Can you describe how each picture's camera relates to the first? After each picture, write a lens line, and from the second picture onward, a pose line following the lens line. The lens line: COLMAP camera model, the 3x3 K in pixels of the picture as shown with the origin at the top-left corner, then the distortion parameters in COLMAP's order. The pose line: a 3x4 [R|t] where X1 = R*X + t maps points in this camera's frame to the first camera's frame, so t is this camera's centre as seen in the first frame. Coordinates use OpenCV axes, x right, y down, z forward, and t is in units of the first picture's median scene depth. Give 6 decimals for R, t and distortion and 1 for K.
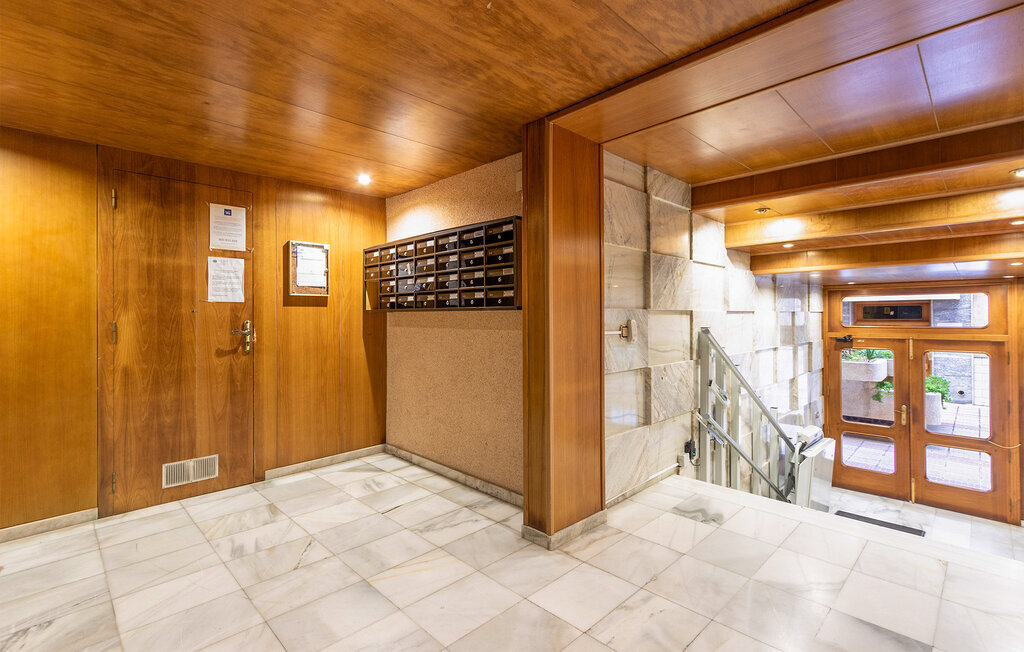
lens RADIAL K [[467.9, 0, 523.2], [0, 467.9, 312.3], [0, 0, 1]] dist [0.000485, -0.000015]
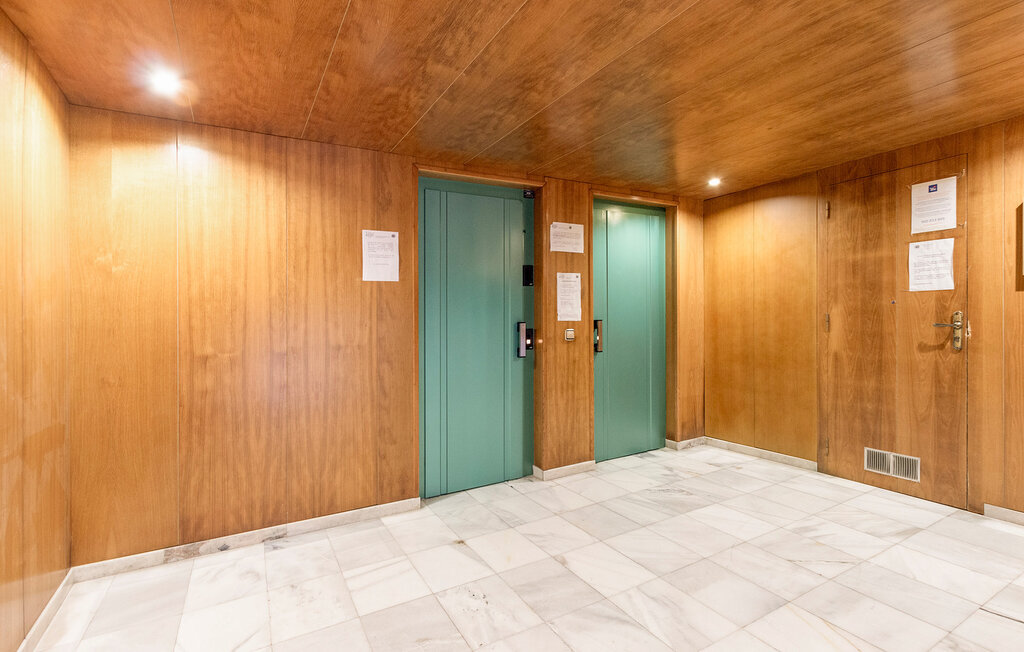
lens RADIAL K [[467.9, 0, 523.2], [0, 467.9, 312.3], [0, 0, 1]] dist [0.000485, -0.000015]
pose [[-0.258498, -0.005118, -0.965998, 0.453047], [0.024231, 0.999637, -0.011781, 0.011649], [0.965708, -0.026453, -0.258280, 0.521707]]
